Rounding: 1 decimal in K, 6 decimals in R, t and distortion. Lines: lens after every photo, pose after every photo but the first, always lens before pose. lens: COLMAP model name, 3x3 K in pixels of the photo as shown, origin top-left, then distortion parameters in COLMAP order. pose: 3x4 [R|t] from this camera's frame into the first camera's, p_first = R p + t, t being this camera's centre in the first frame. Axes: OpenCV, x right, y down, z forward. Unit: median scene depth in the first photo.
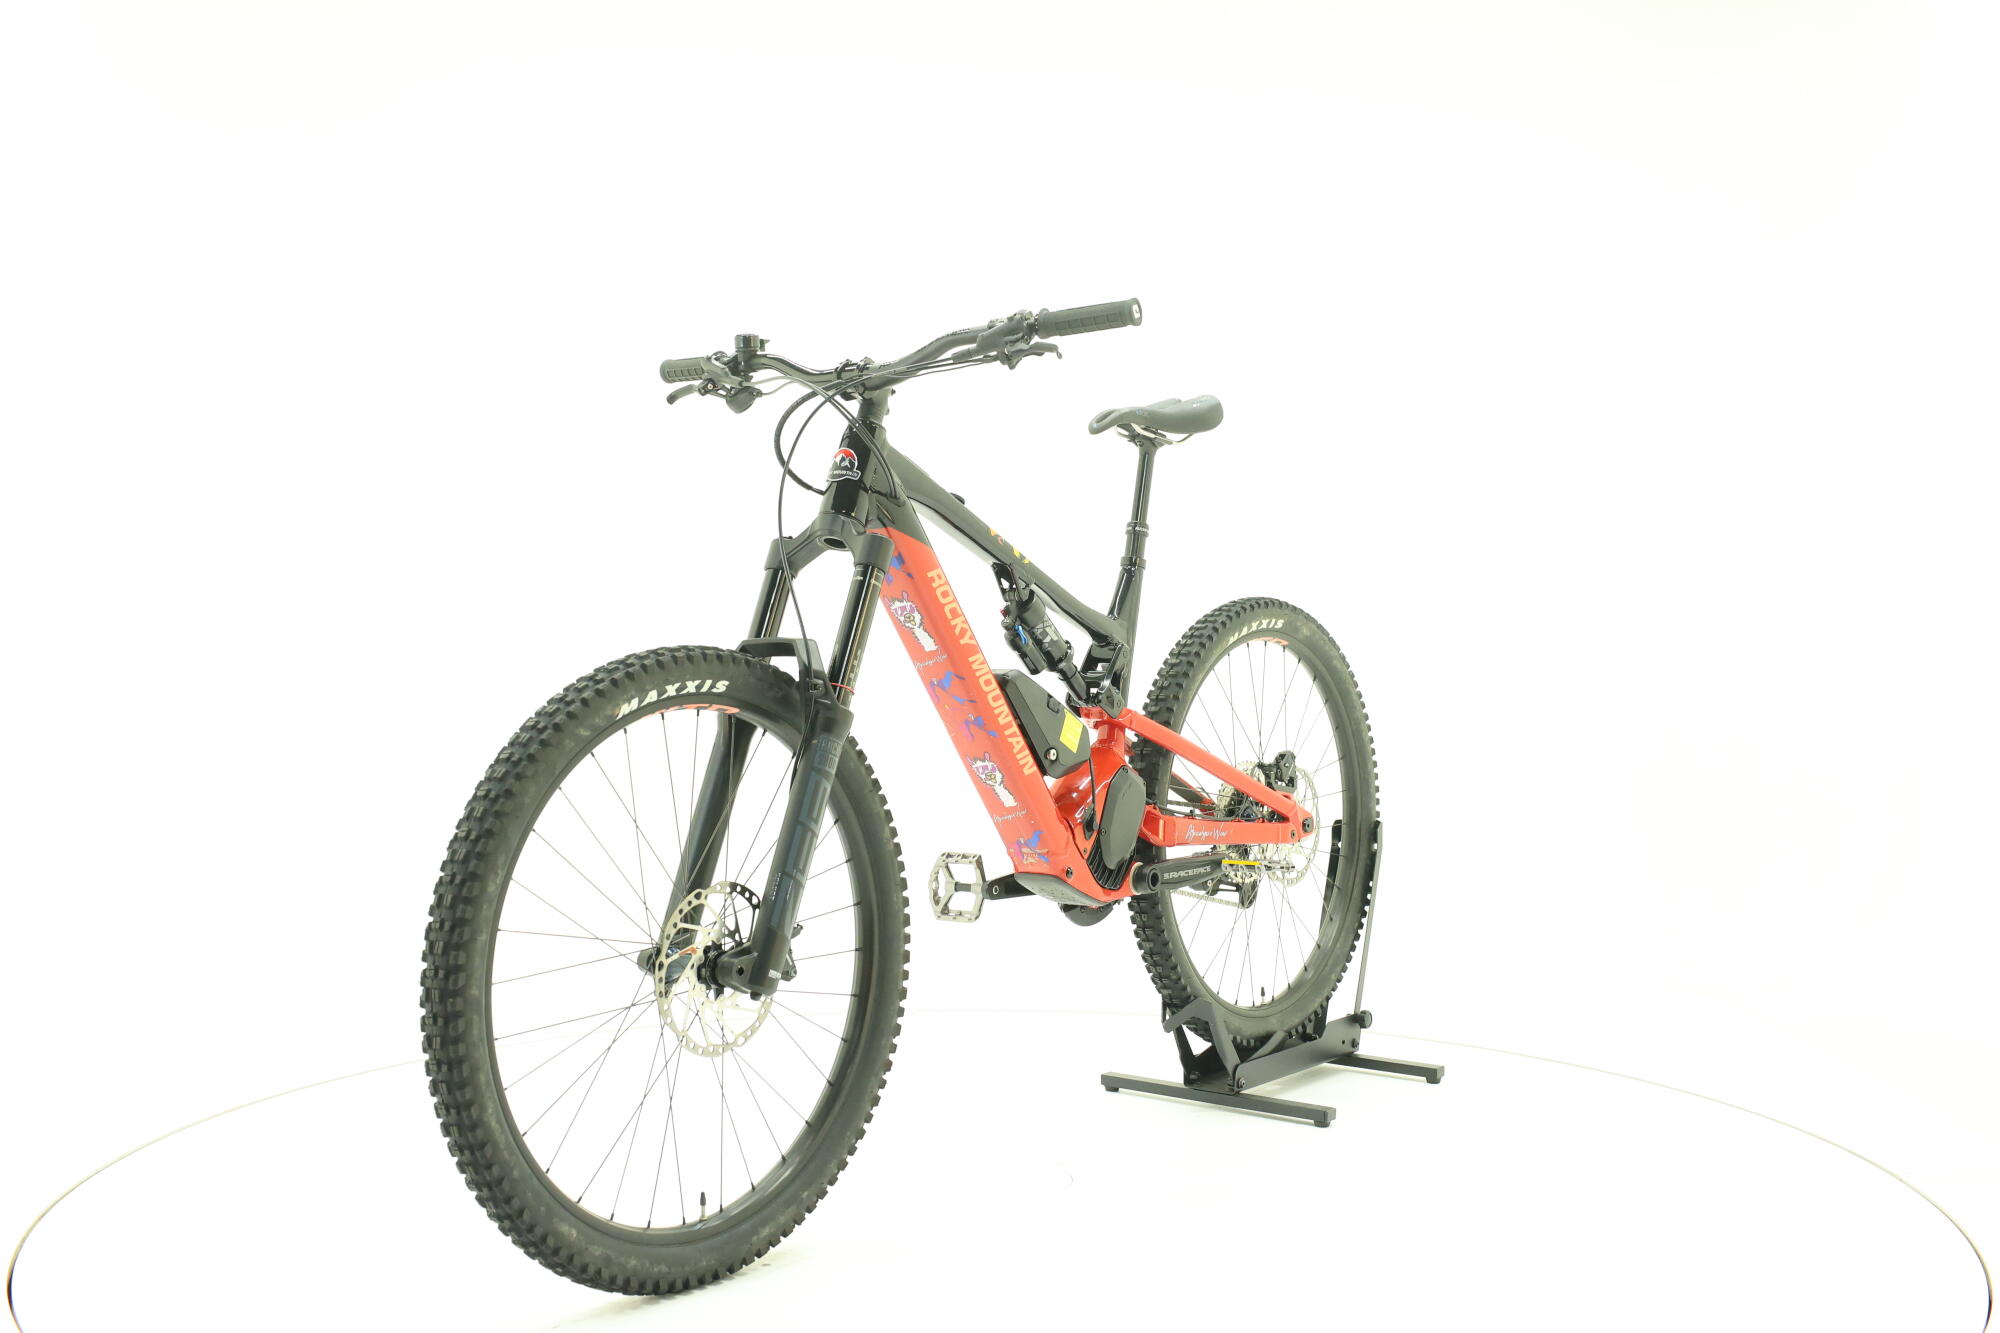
lens RADIAL K [[2148.4, 0, 997.3], [0, 2148.4, 665.0], [0, 0, 1]] dist [0.003303, 0.000000]
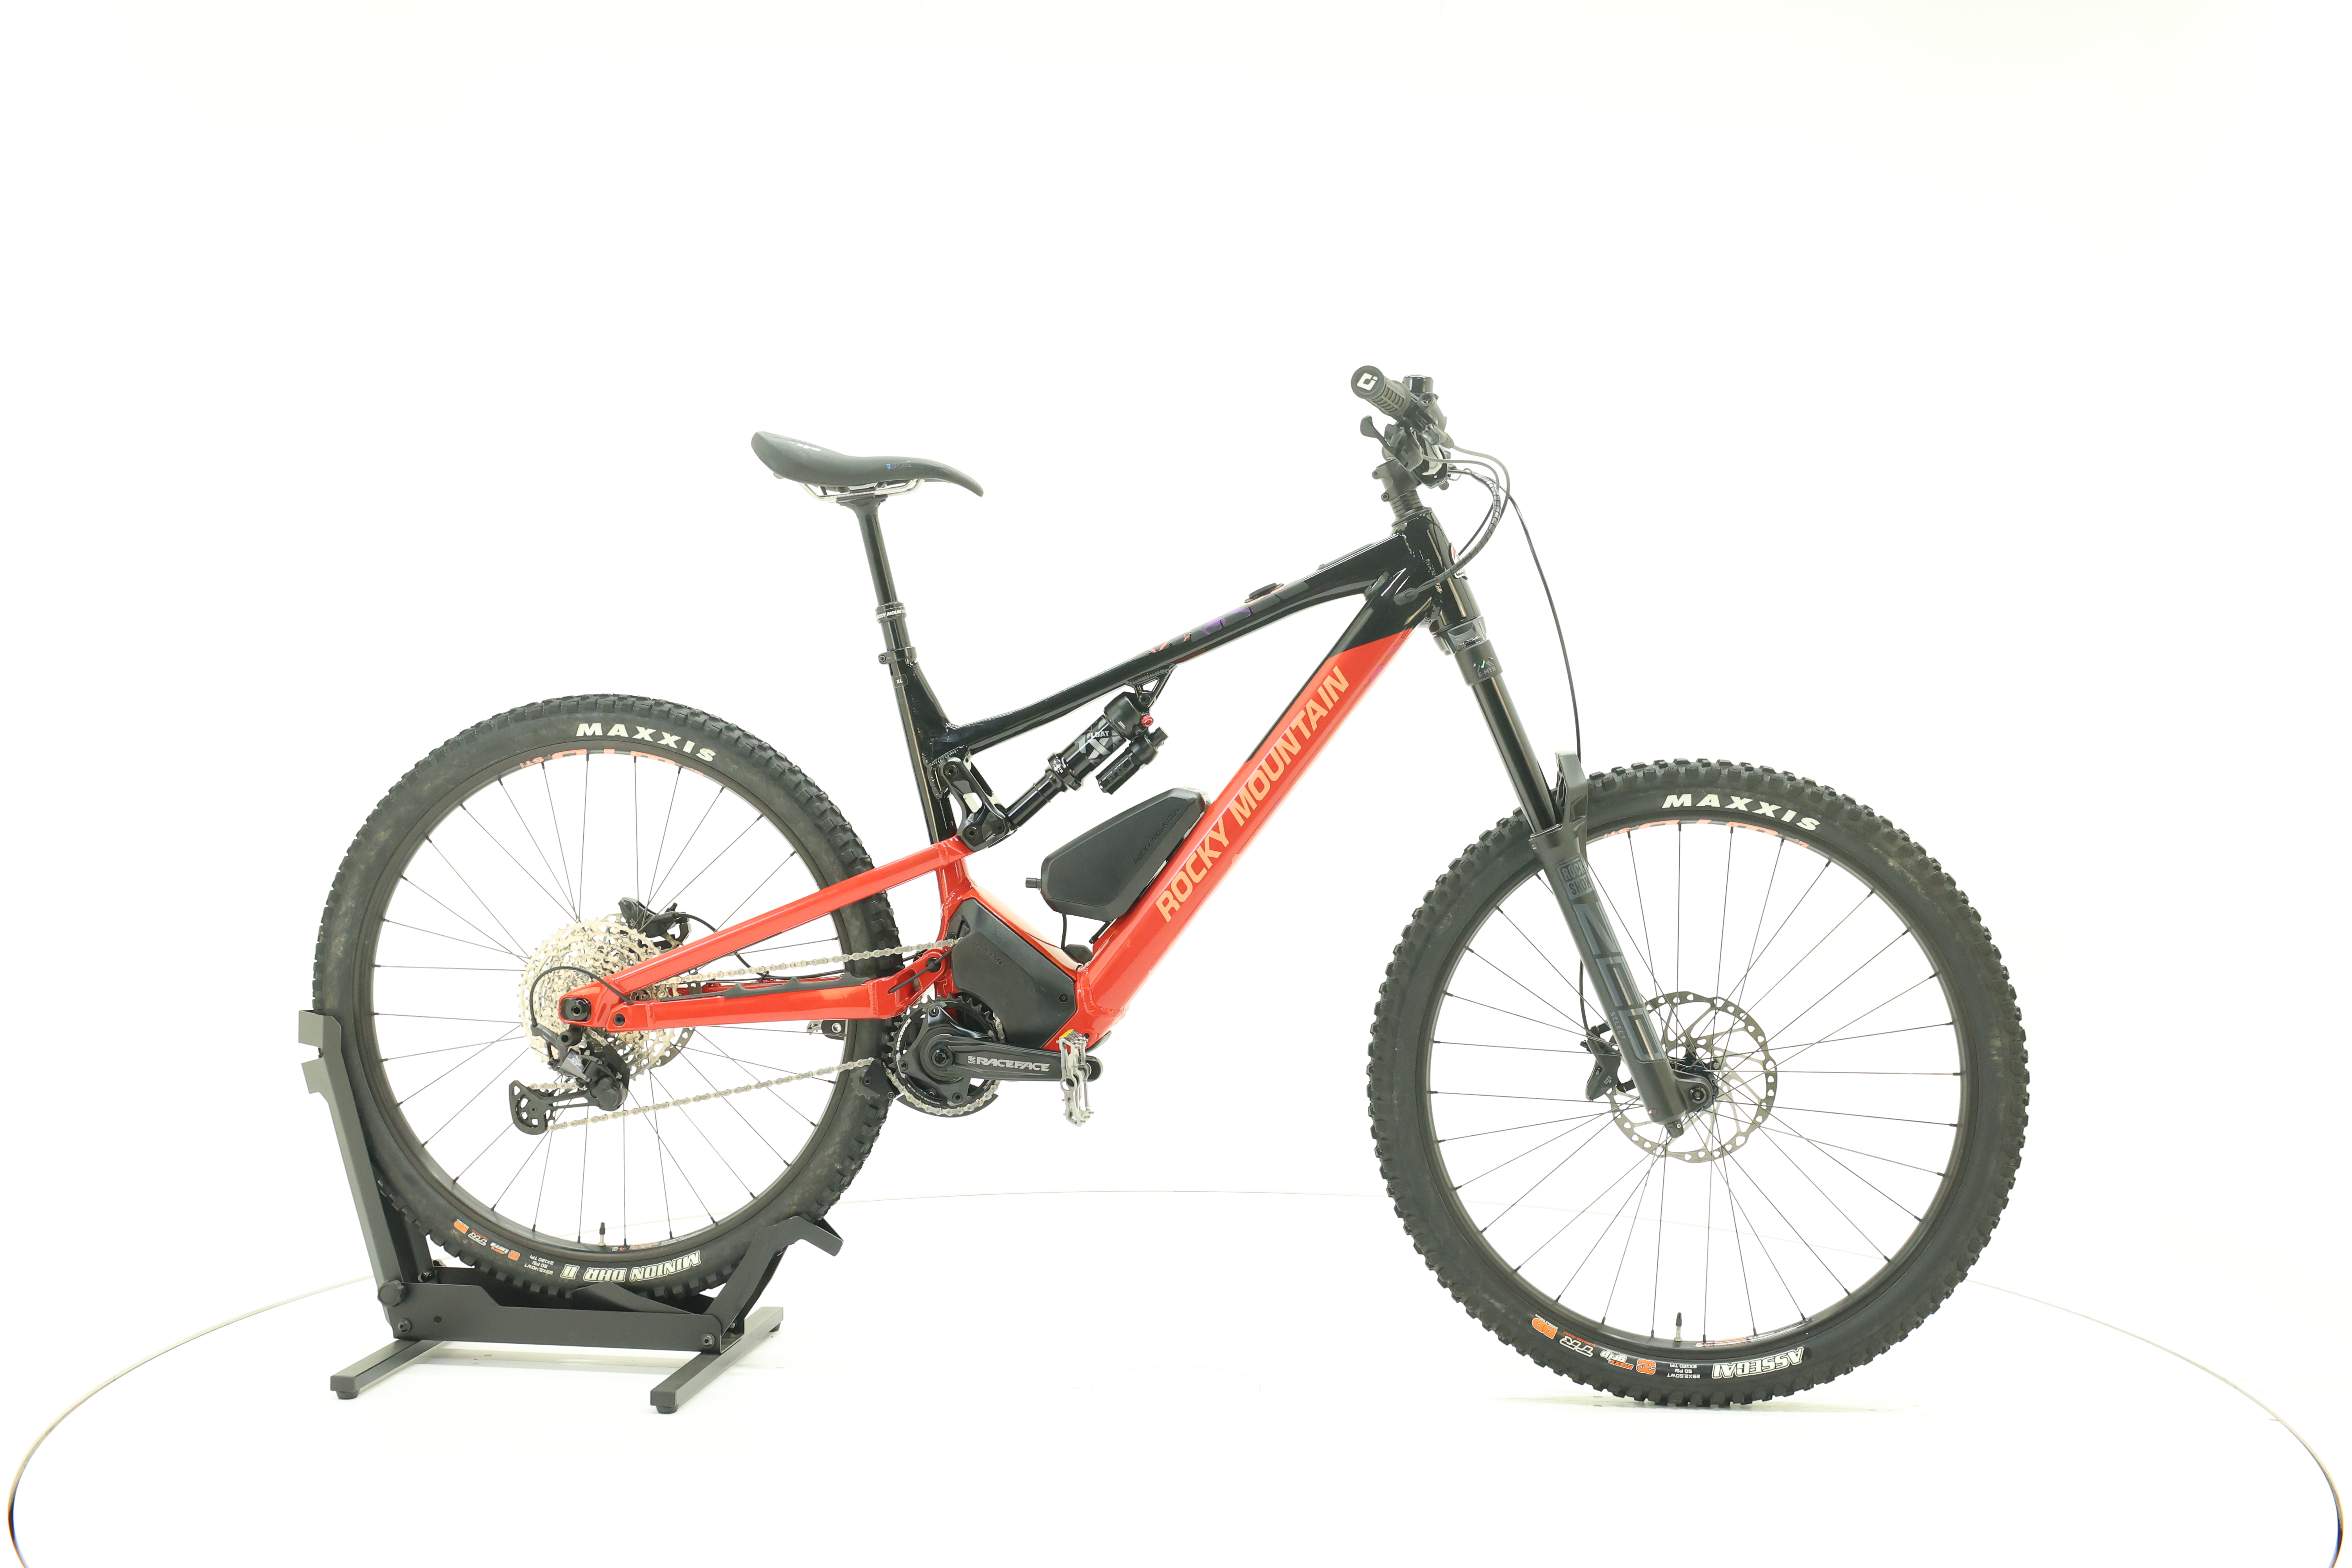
lens RADIAL K [[2526.5, 0, 1175.9], [0, 2526.5, 783.9], [0, 0, 1]] dist [0.003303, 0.000000]
pose [[-0.504399, -0.024710, 0.863117, -0.886942], [0.011438, 0.999312, 0.035294, -0.035727], [-0.863395, 0.027674, -0.503769, 1.551814]]
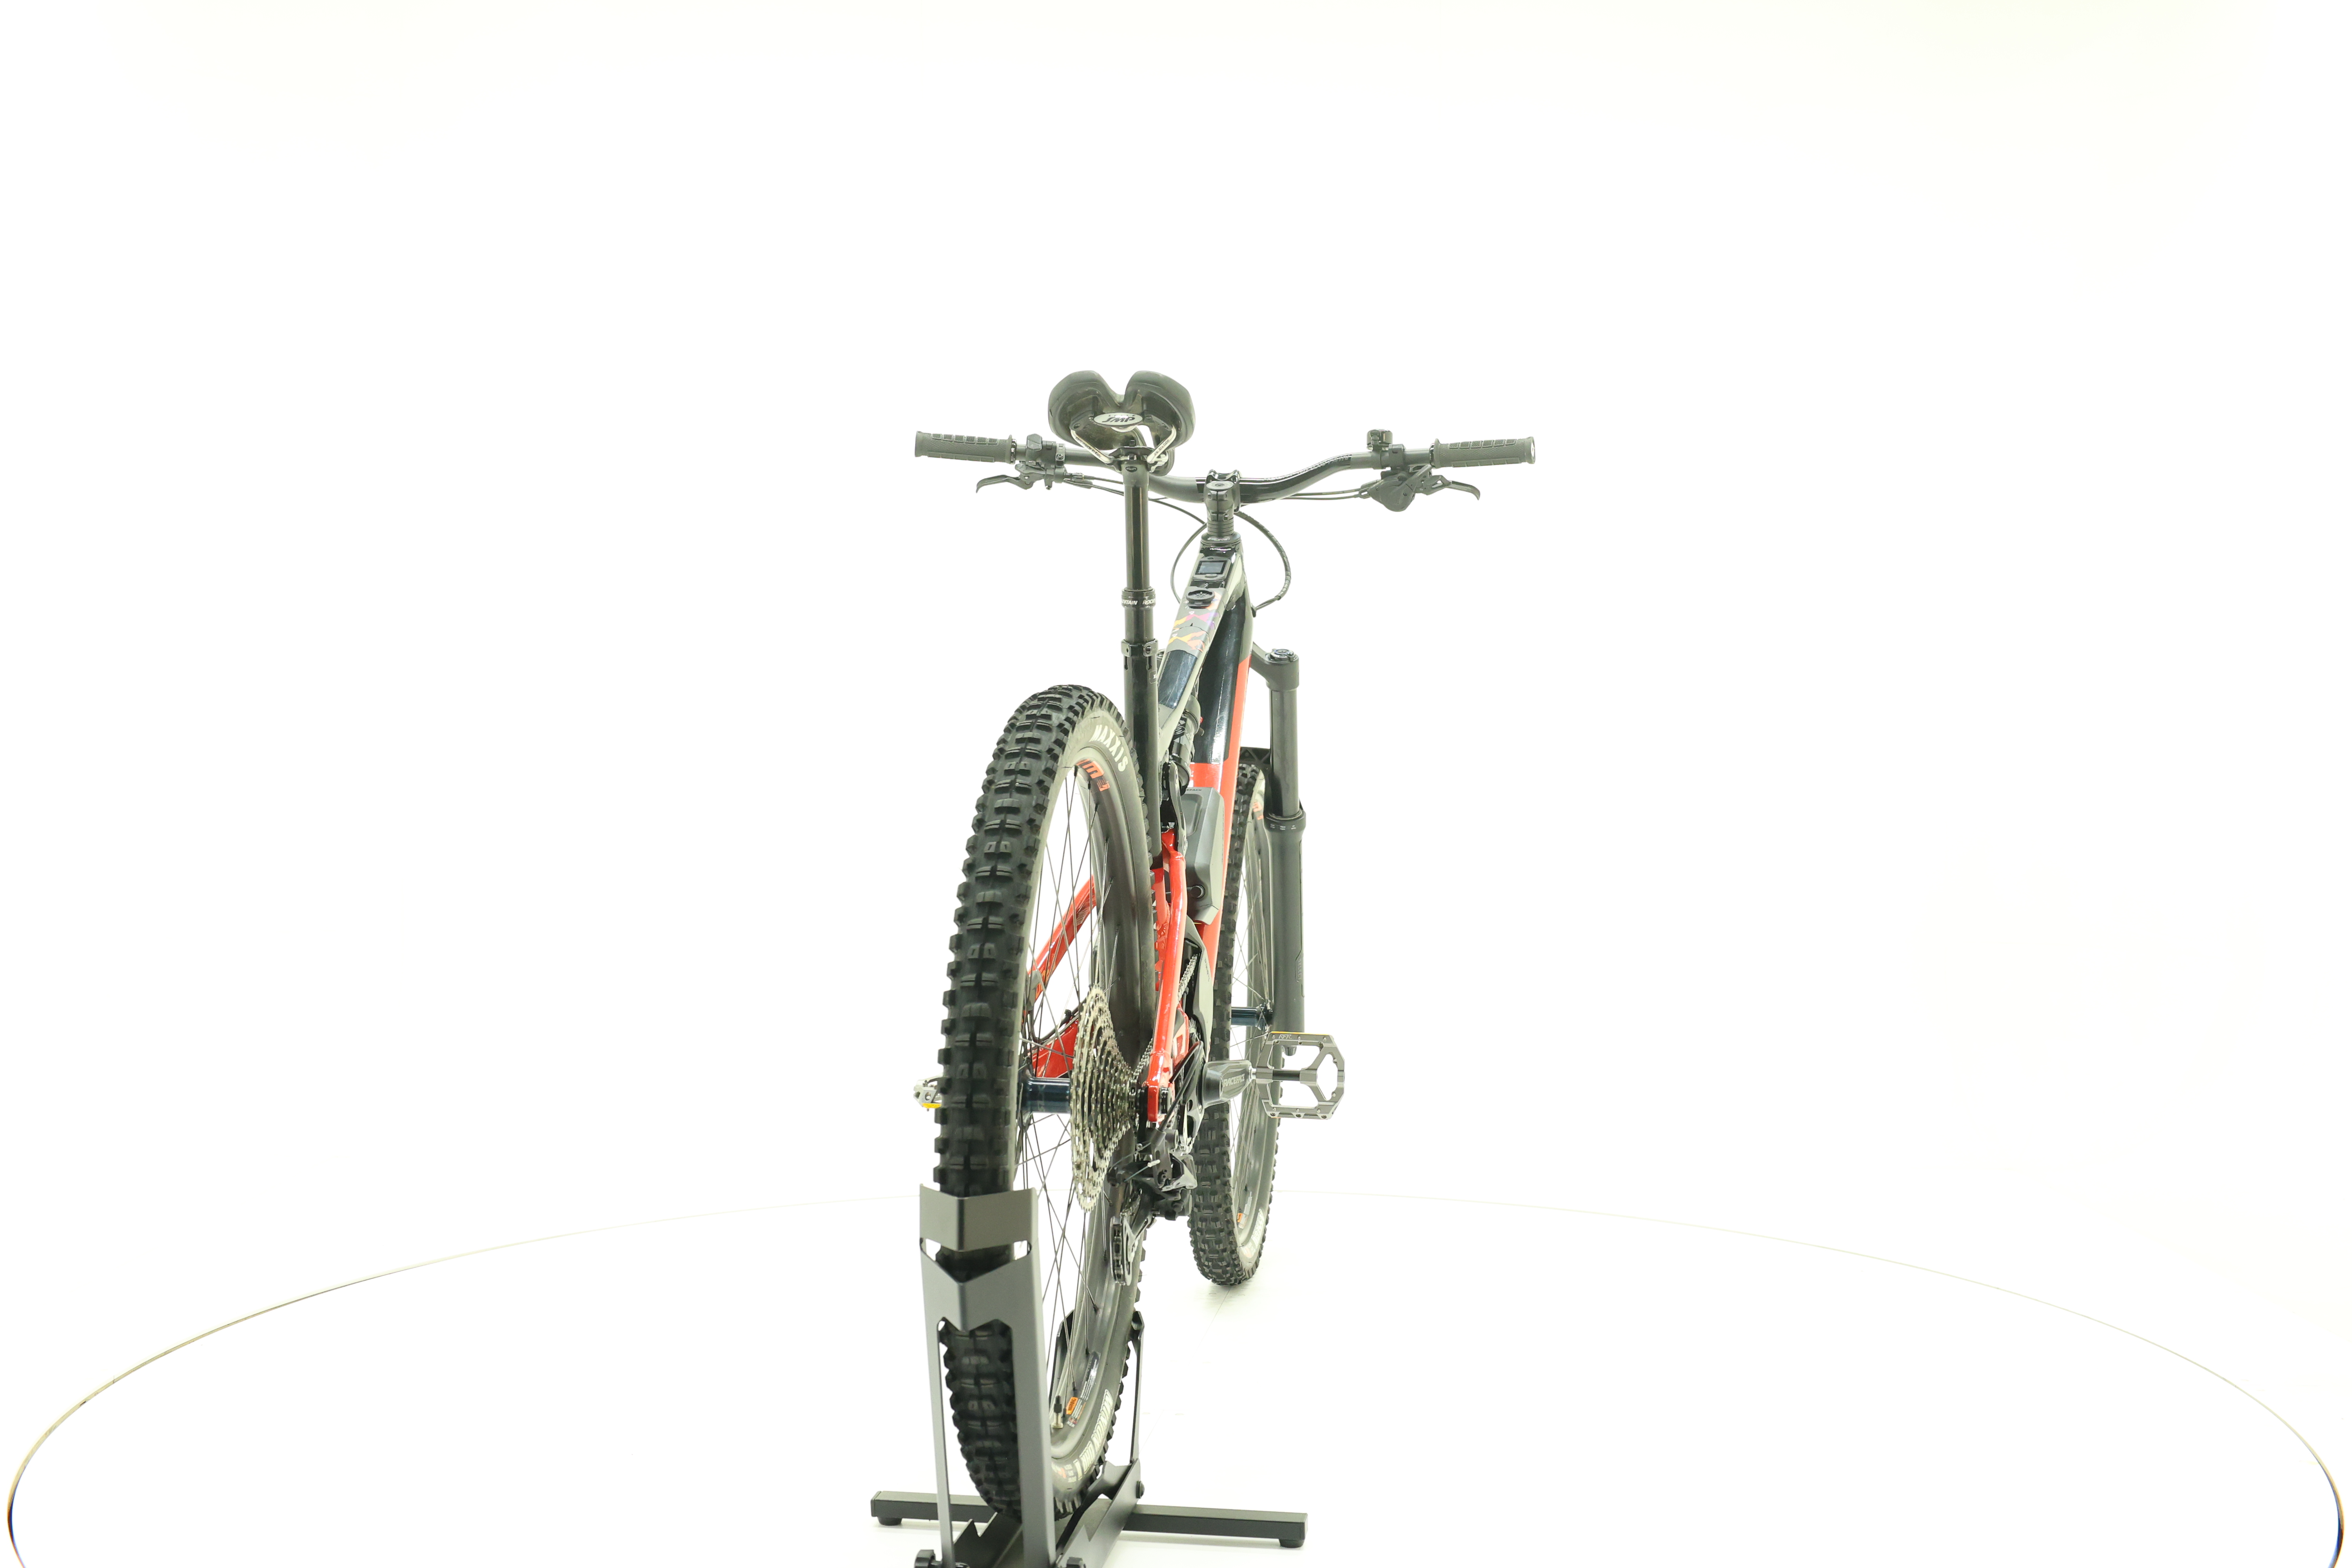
lens RADIAL K [[2526.5, 0, 1181.2], [0, 2526.5, 796.6], [0, 0, 1]] dist [0.003303, 0.000000]
pose [[-0.872913, 0.006414, -0.487833, 0.504272], [-0.016416, 0.998961, 0.042507, -0.038255], [0.487599, 0.045113, -0.871901, 1.930631]]
